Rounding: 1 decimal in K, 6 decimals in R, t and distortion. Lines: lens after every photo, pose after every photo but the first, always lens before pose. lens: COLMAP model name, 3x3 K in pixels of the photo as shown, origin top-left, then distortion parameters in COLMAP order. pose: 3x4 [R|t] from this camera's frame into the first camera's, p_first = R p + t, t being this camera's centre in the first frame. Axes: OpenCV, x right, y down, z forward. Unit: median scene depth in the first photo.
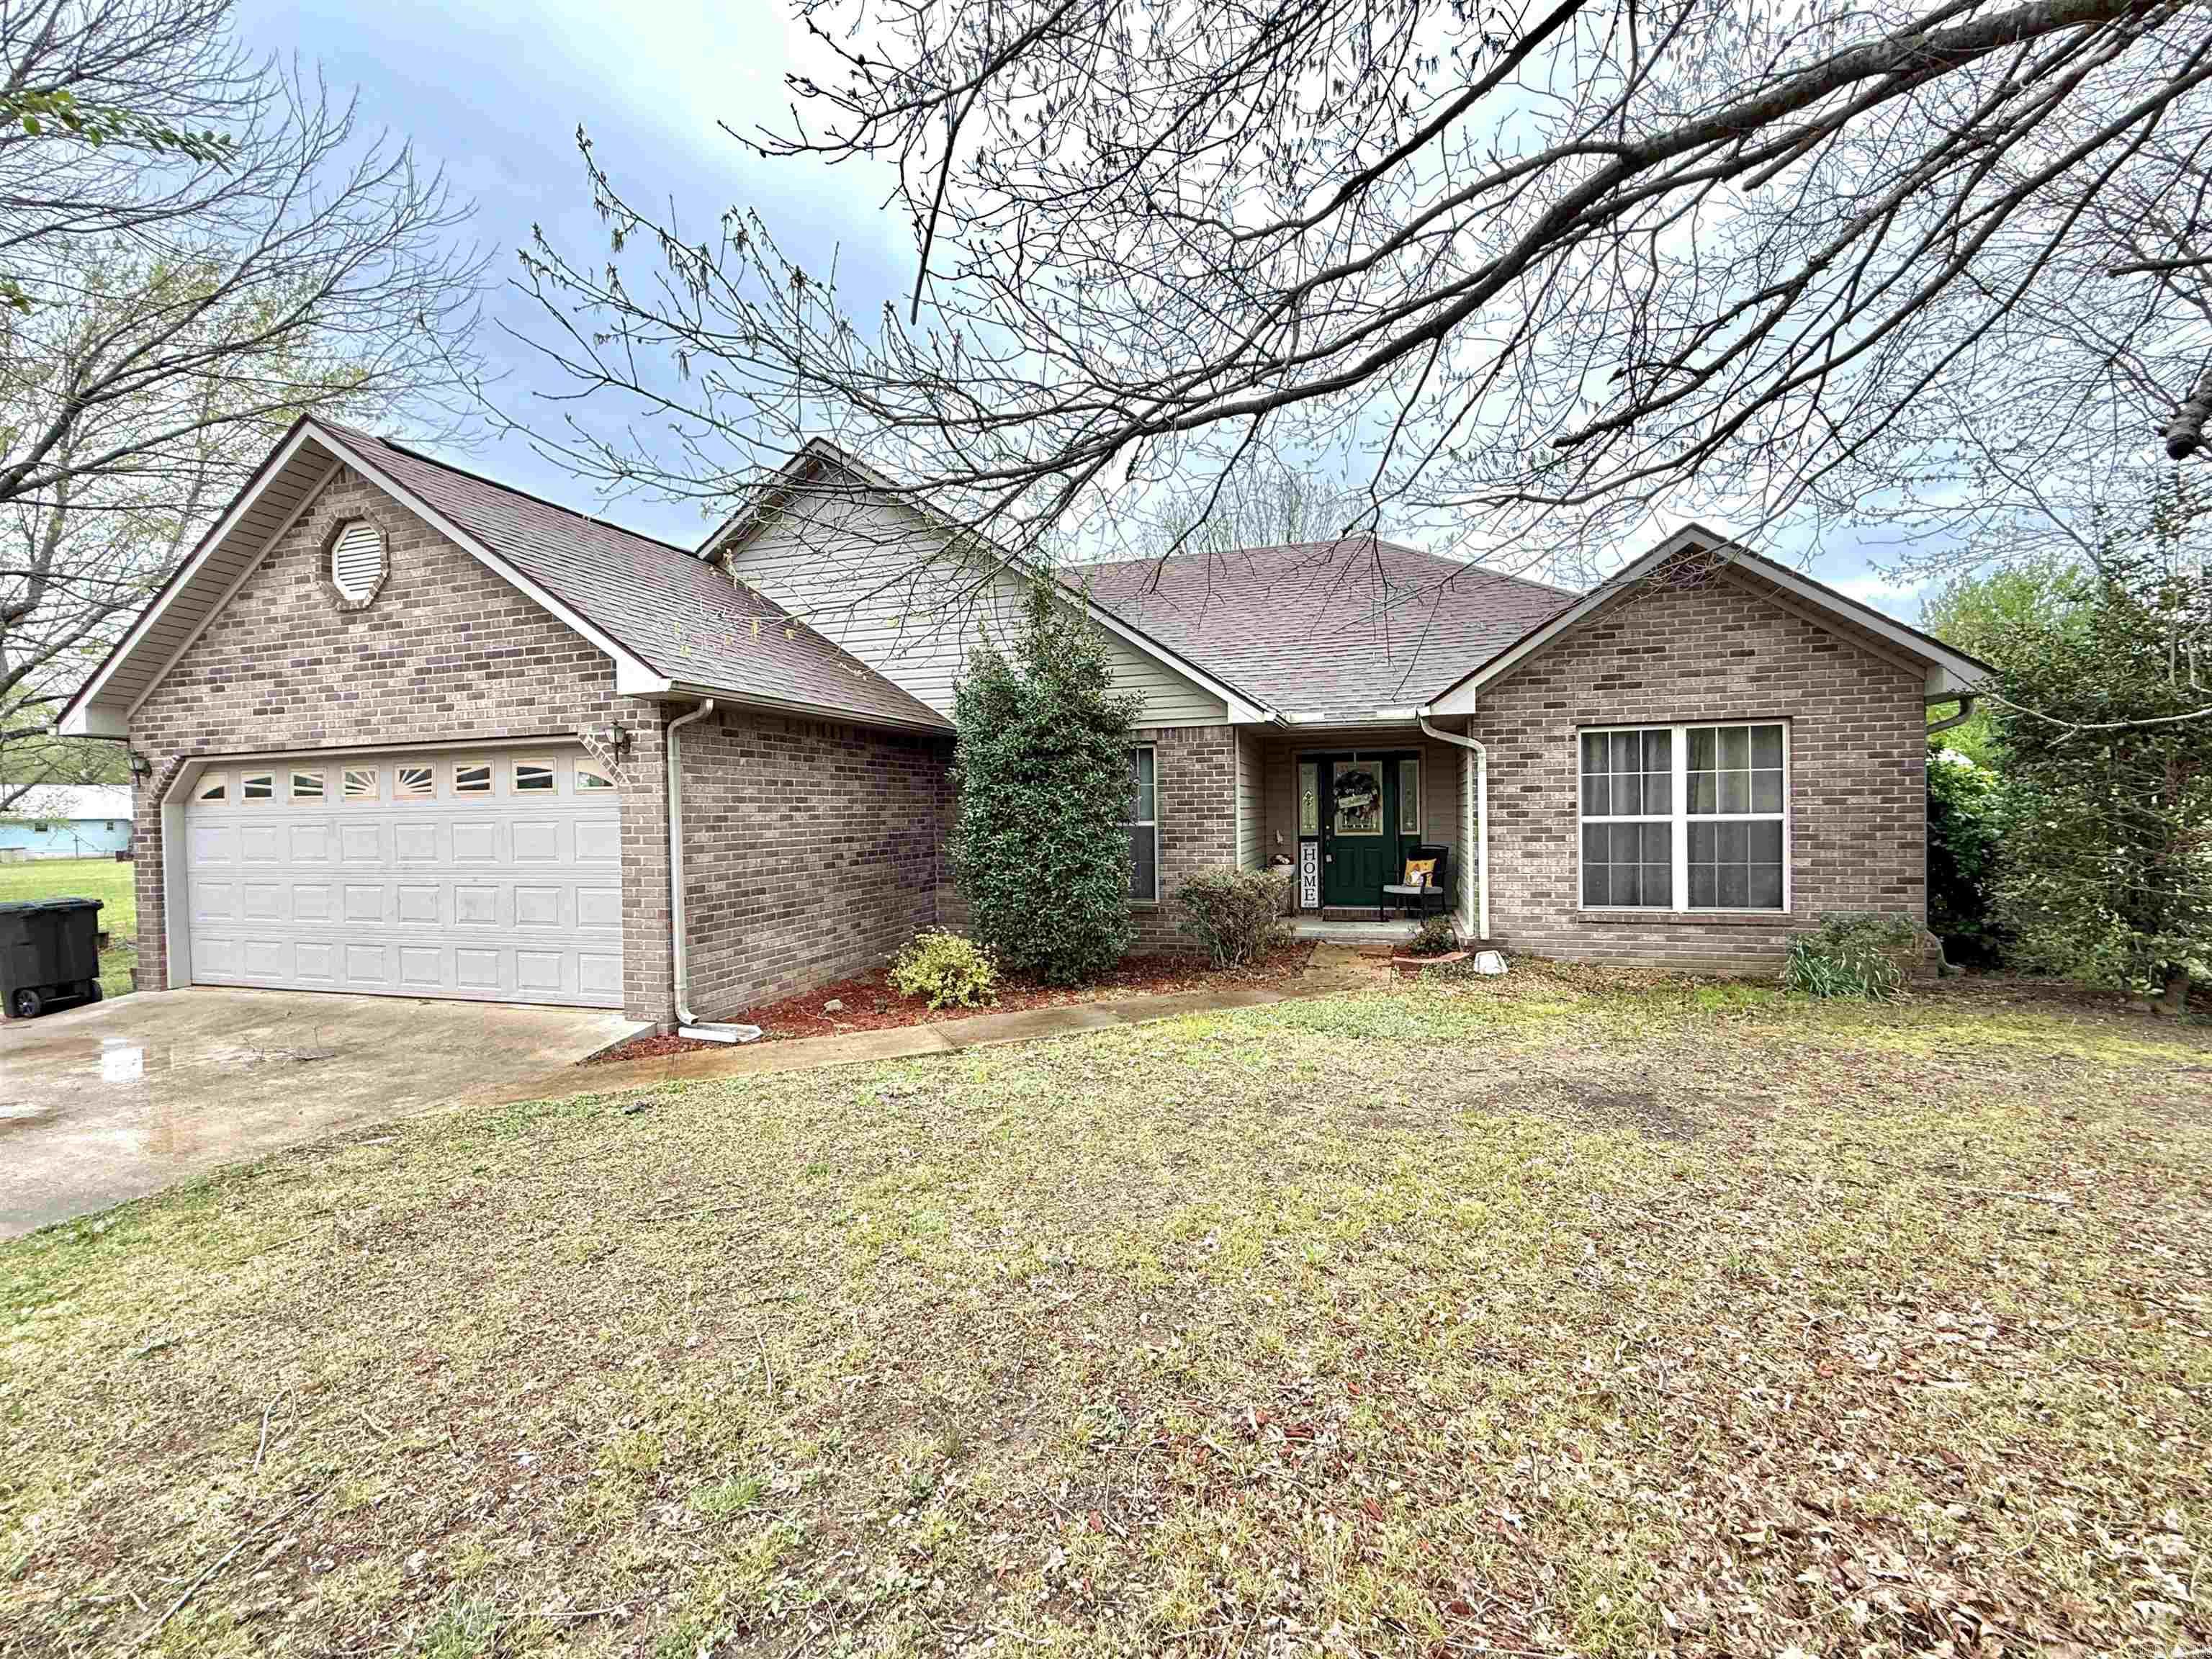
lens RADIAL K [[921.6, 0, 1106.0], [0, 921.6, 829.5], [0, 0, 1]] dist [-0.000177, -0.000051]
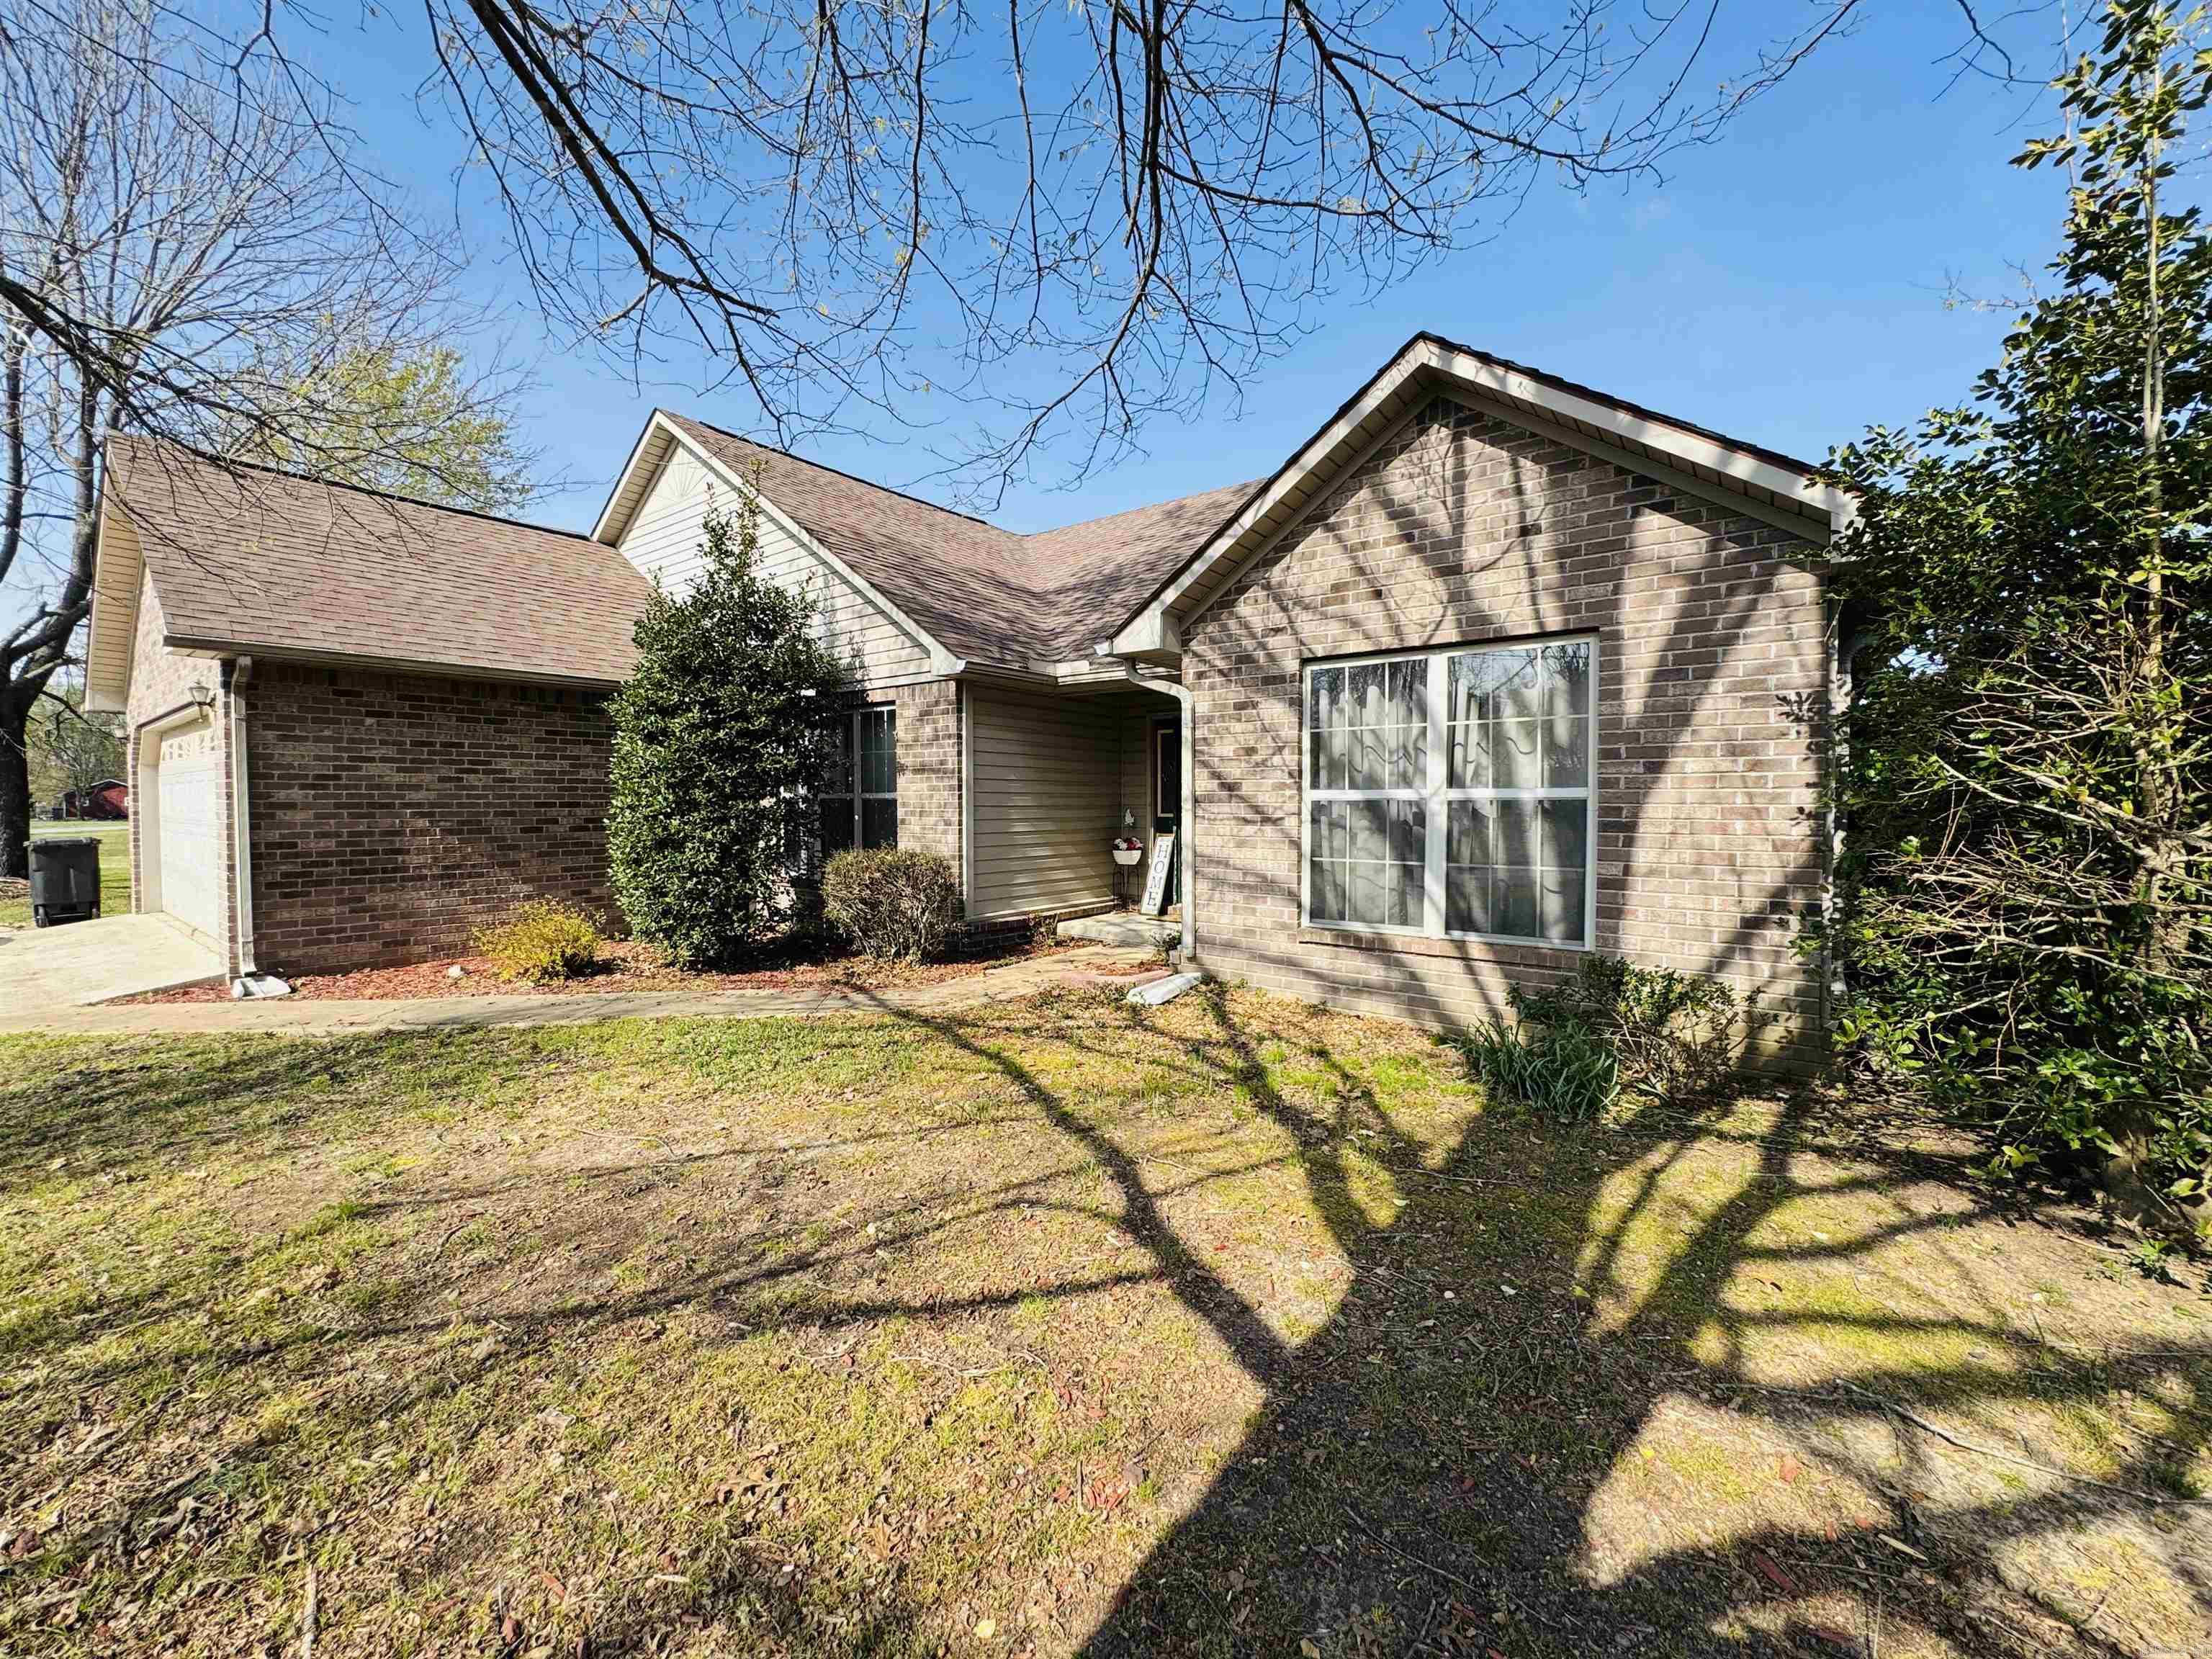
lens RADIAL K [[878.2, 0, 1106.0], [0, 878.2, 829.5], [0, 0, 1]] dist [-0.000399, -0.000018]
pose [[0.936600, 0.029036, -0.349196, 0.660888], [-0.023740, 0.999529, 0.019436, 0.006097], [0.349596, -0.009914, 0.936848, 0.357479]]
